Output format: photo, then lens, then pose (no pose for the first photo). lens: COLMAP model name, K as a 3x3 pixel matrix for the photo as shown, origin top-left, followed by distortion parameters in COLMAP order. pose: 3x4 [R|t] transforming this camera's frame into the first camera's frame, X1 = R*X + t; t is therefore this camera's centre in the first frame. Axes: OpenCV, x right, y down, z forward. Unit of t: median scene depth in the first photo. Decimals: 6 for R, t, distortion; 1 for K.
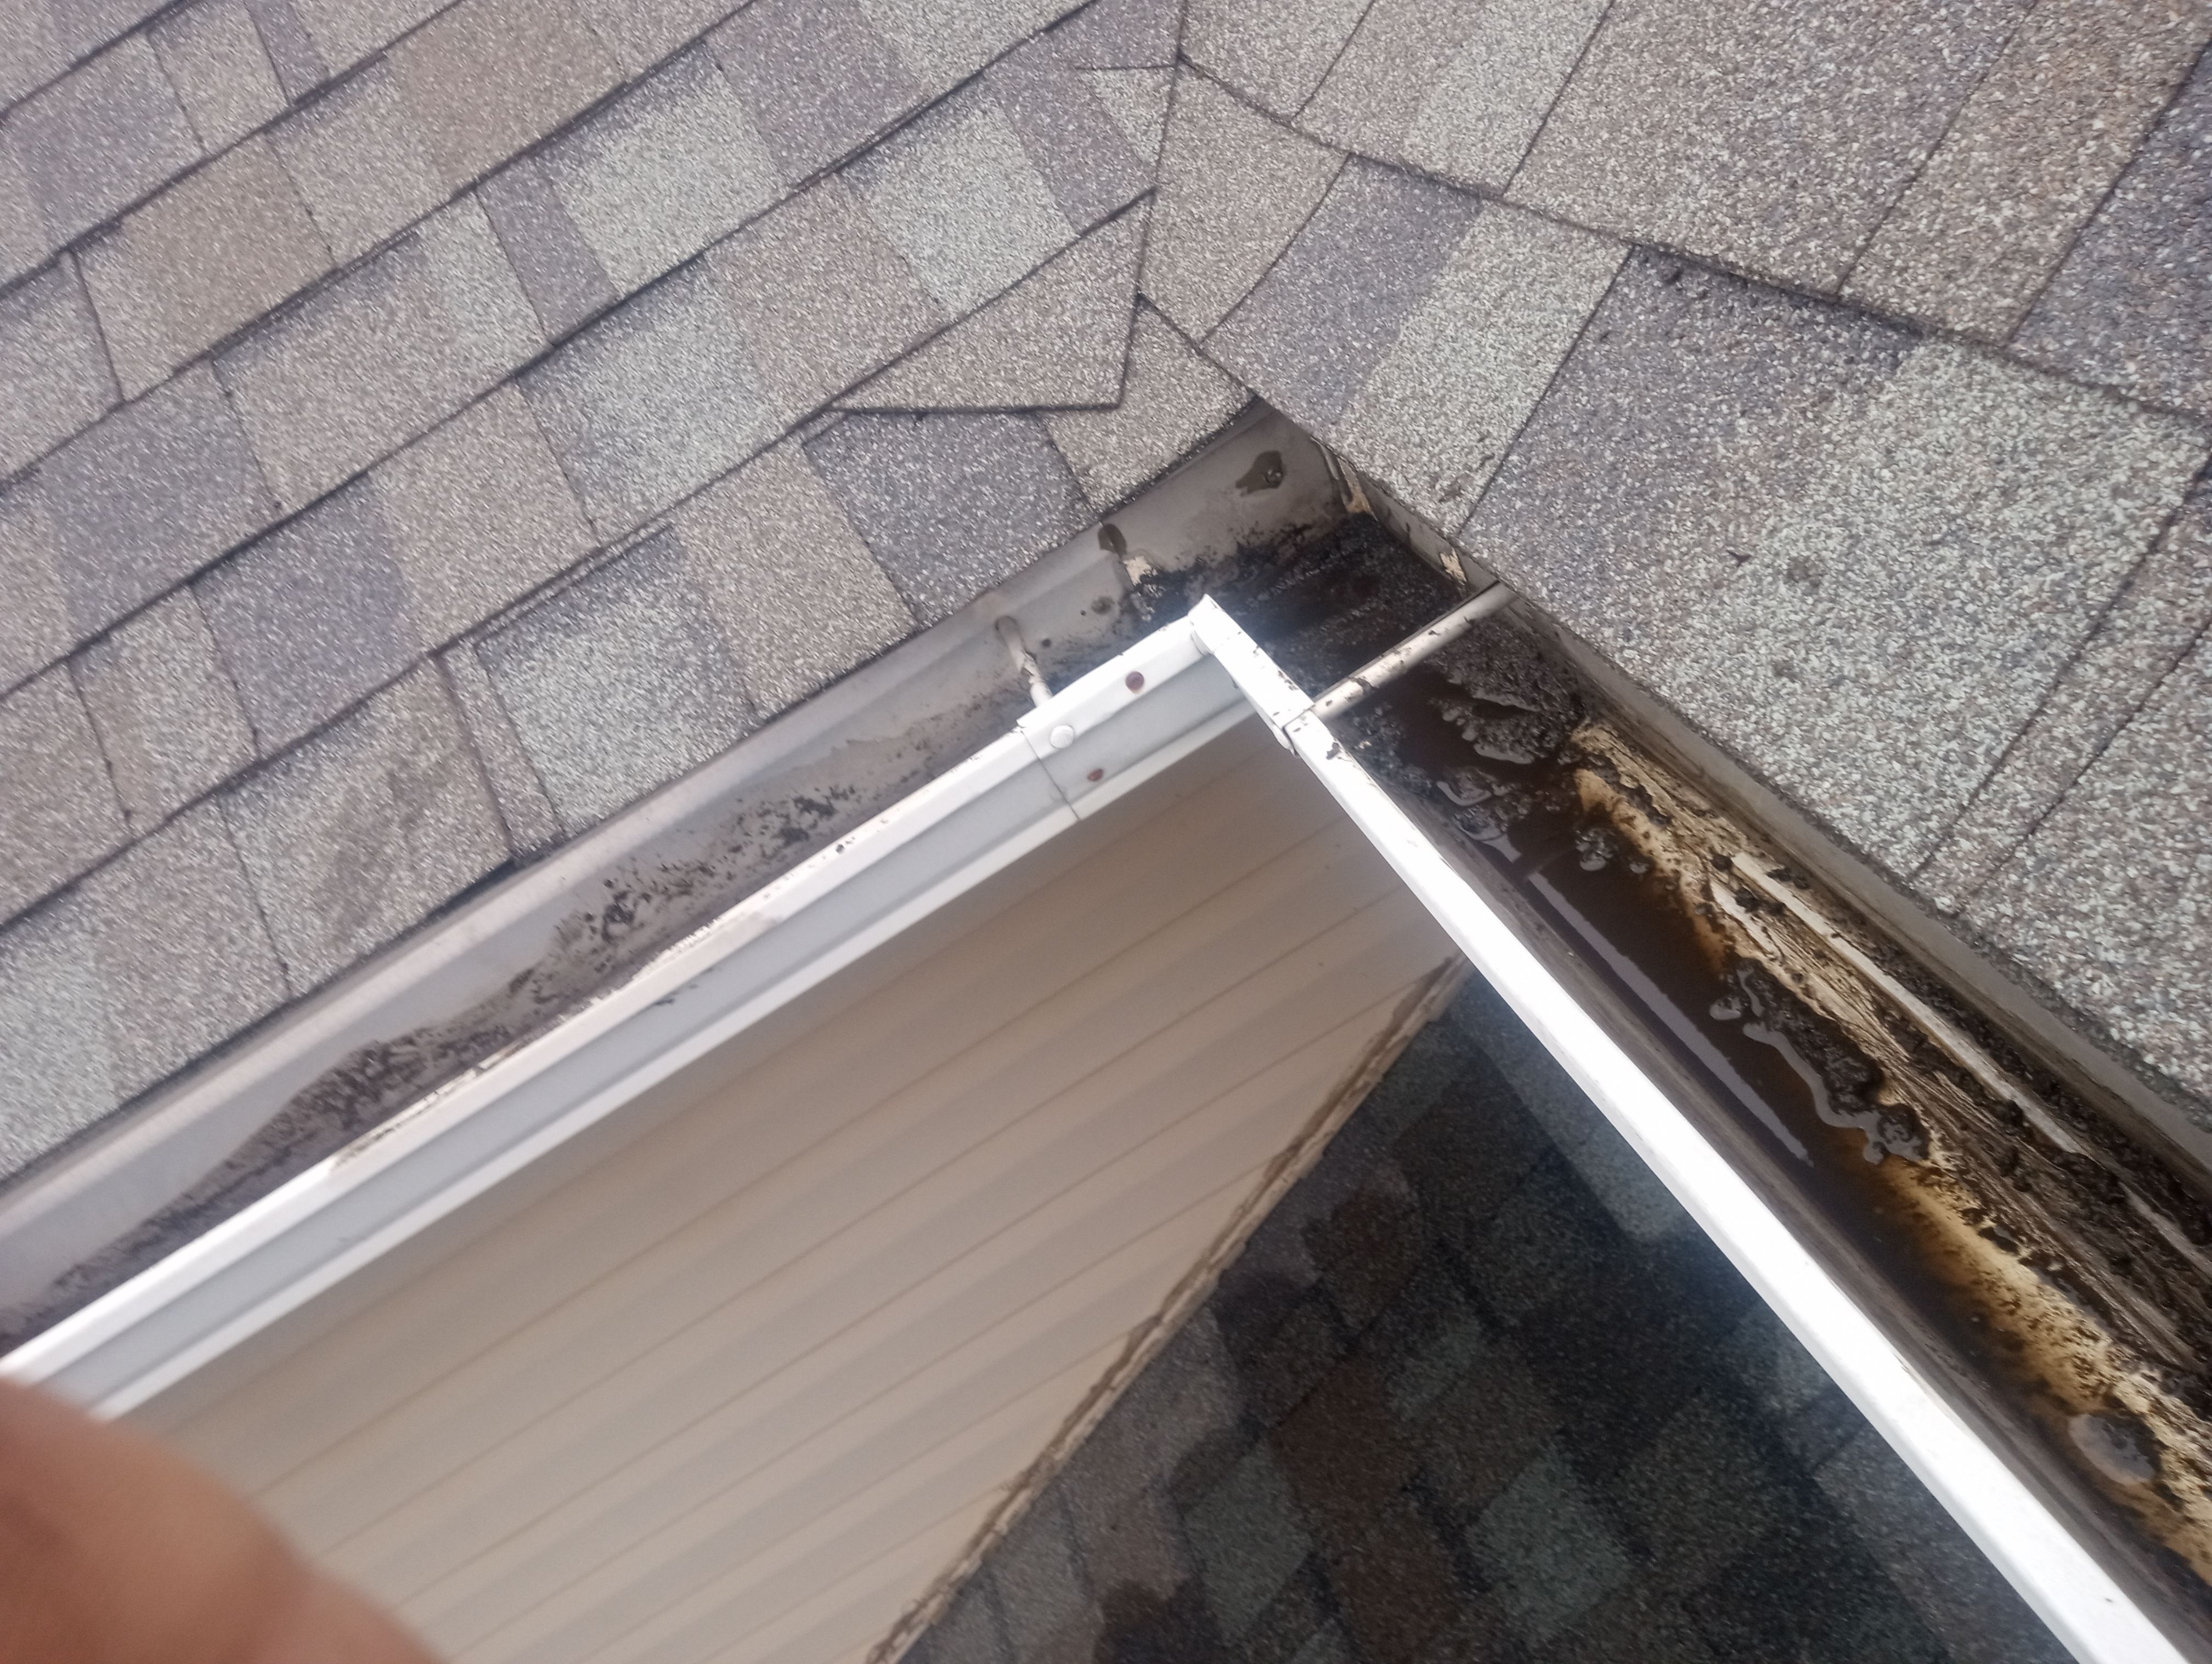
lens RADIAL K [[1686.4, 0, 1077.1], [0, 1686.4, 831.8], [0, 0, 1]] dist [-0.038250, 0.001448]
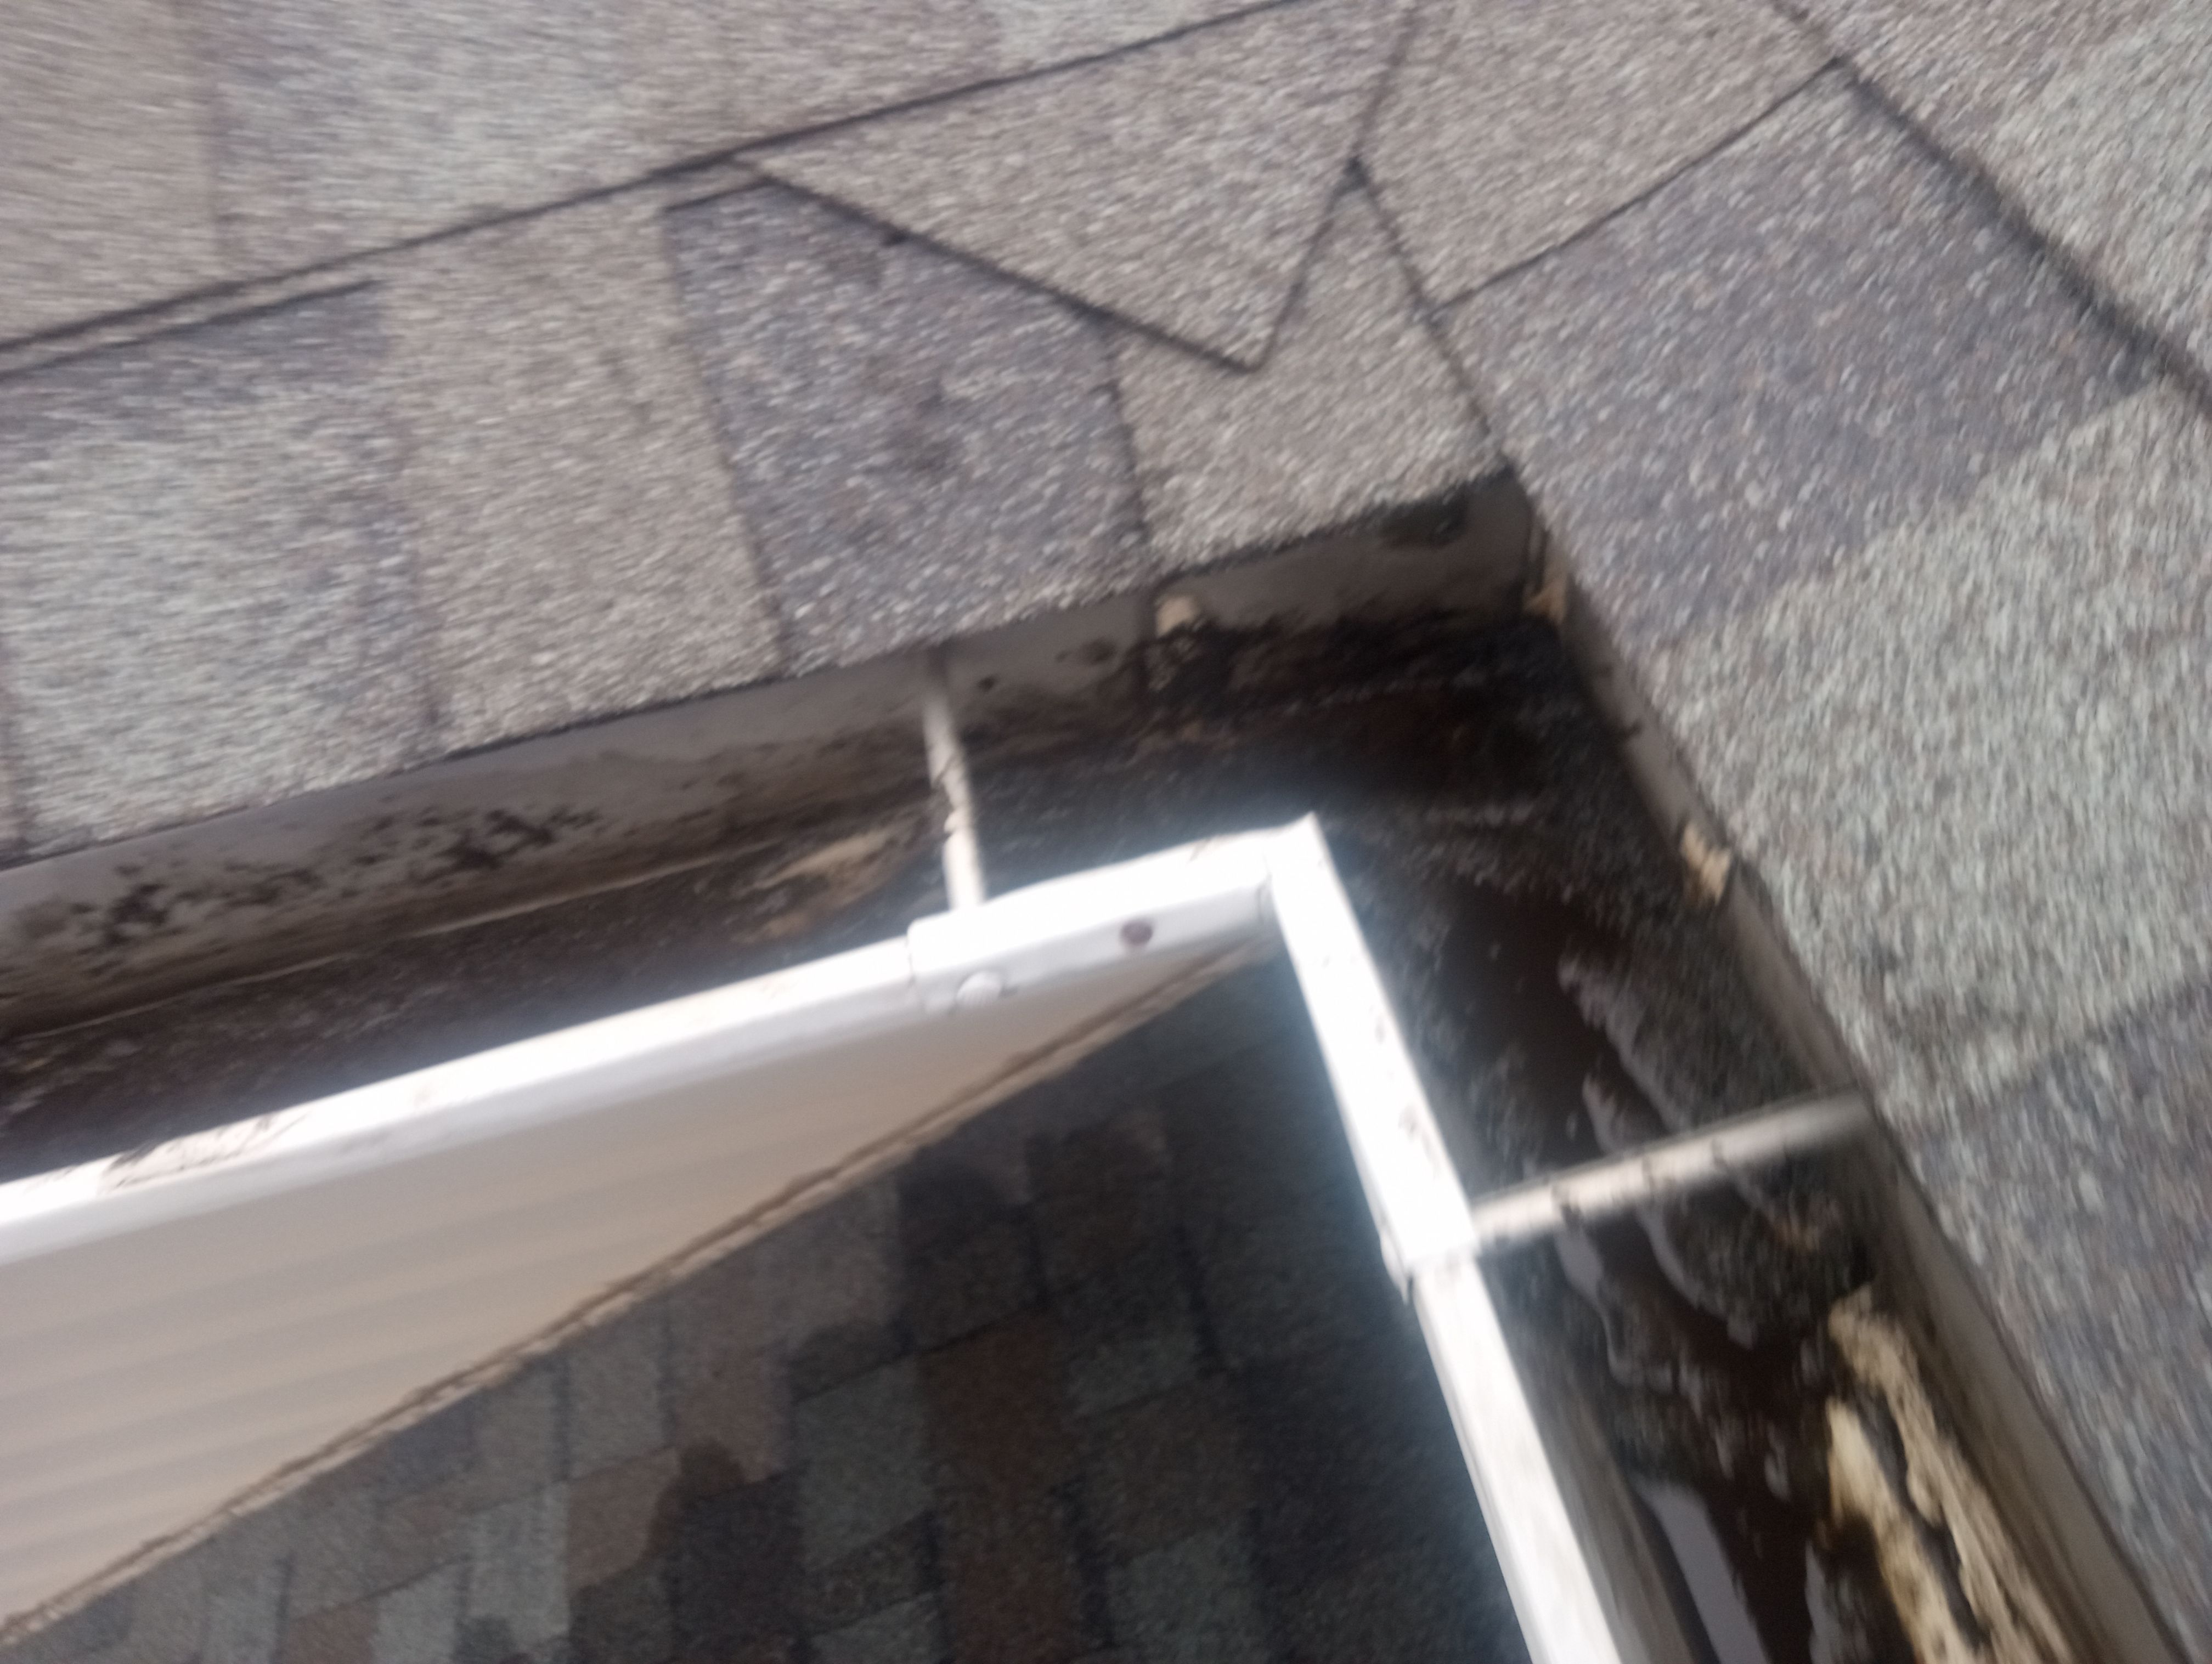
lens RADIAL K [[1686.4, 0, 1077.1], [0, 1686.4, 831.8], [0, 0, 1]] dist [-0.038250, 0.001448]
pose [[0.942305, 0.276088, 0.189304, -0.086807], [-0.316833, 0.918106, 0.238112, -0.219456], [-0.108061, -0.284352, 0.952610, 0.438343]]
